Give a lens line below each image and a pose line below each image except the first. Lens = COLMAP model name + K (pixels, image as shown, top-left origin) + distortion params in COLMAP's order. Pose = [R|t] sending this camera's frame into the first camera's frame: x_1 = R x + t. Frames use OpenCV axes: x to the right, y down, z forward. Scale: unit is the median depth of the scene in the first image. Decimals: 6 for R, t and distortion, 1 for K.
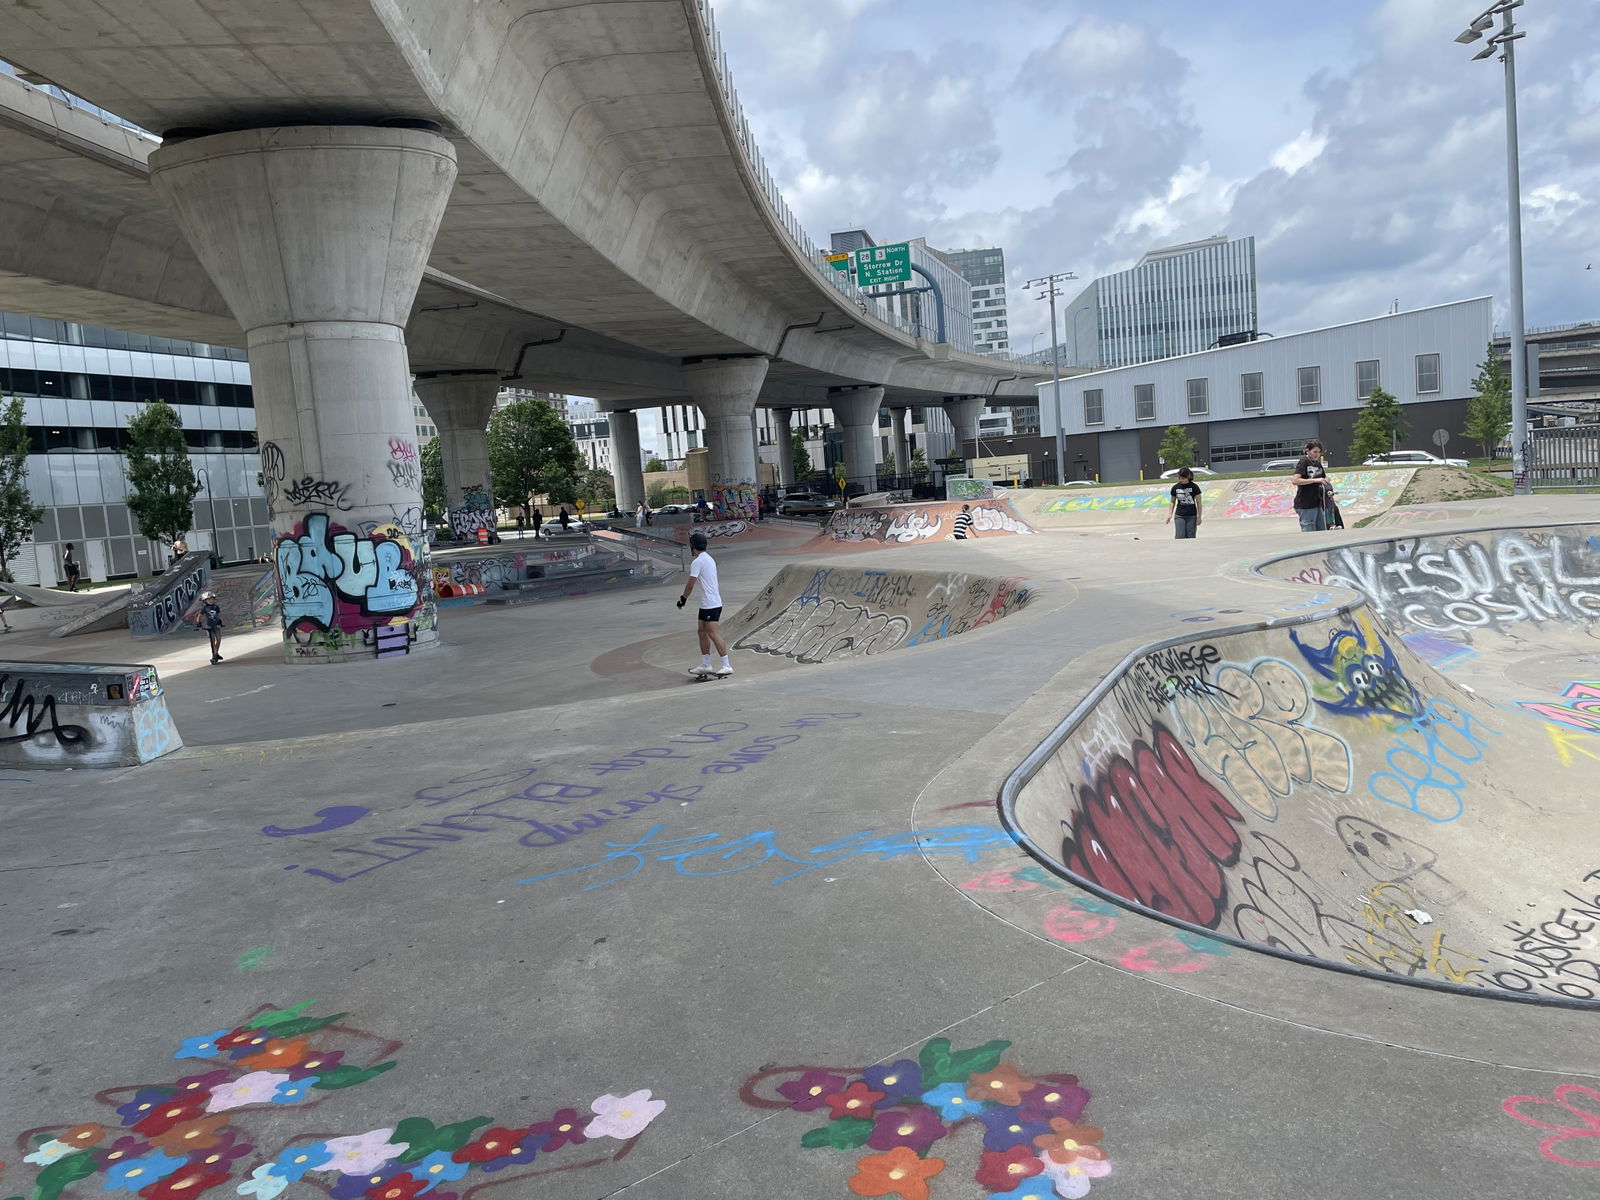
lens RADIAL K [[1178.6, 0, 797.3], [0, 1178.6, 604.5], [0, 0, 1]] dist [0.021975, -0.027074]
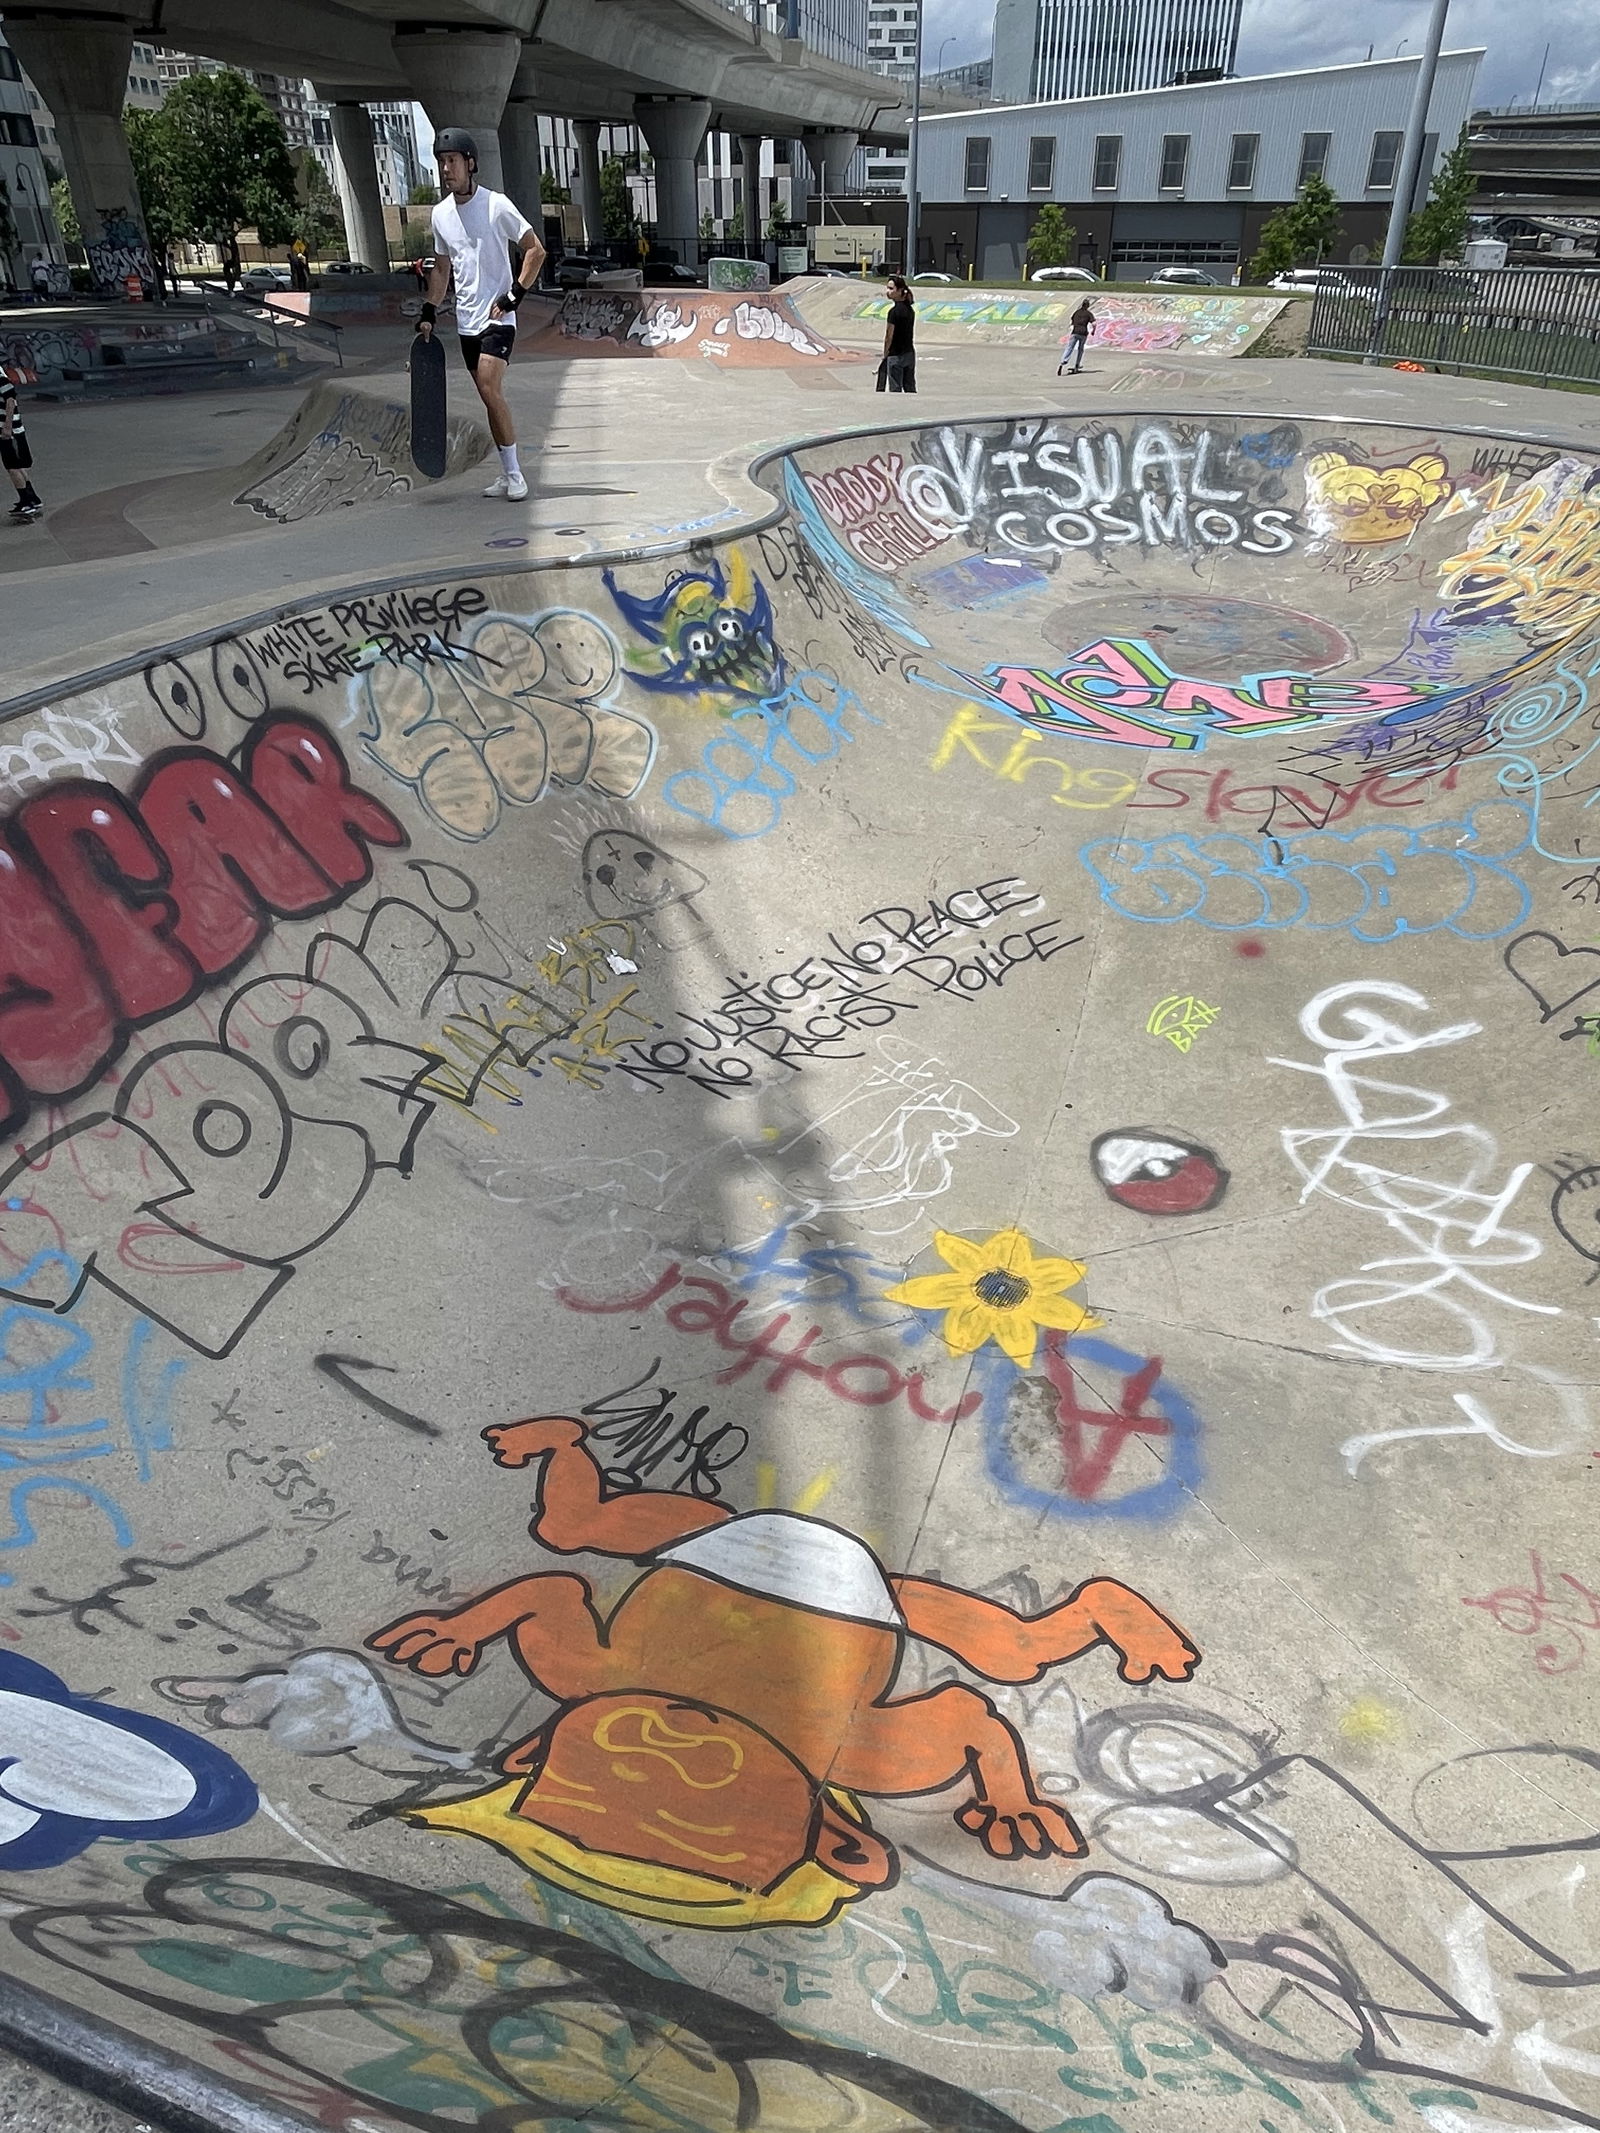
lens RADIAL K [[1282.3, 0, 809.8], [0, 1282.3, 1057.1], [0, 0, 1]] dist [-0.002936, -0.008659]
pose [[0.991208, 0.012914, 0.131683, 0.270346], [-0.070357, 0.894307, 0.441889, -0.042578], [-0.112059, -0.447268, 0.887352, 0.081298]]
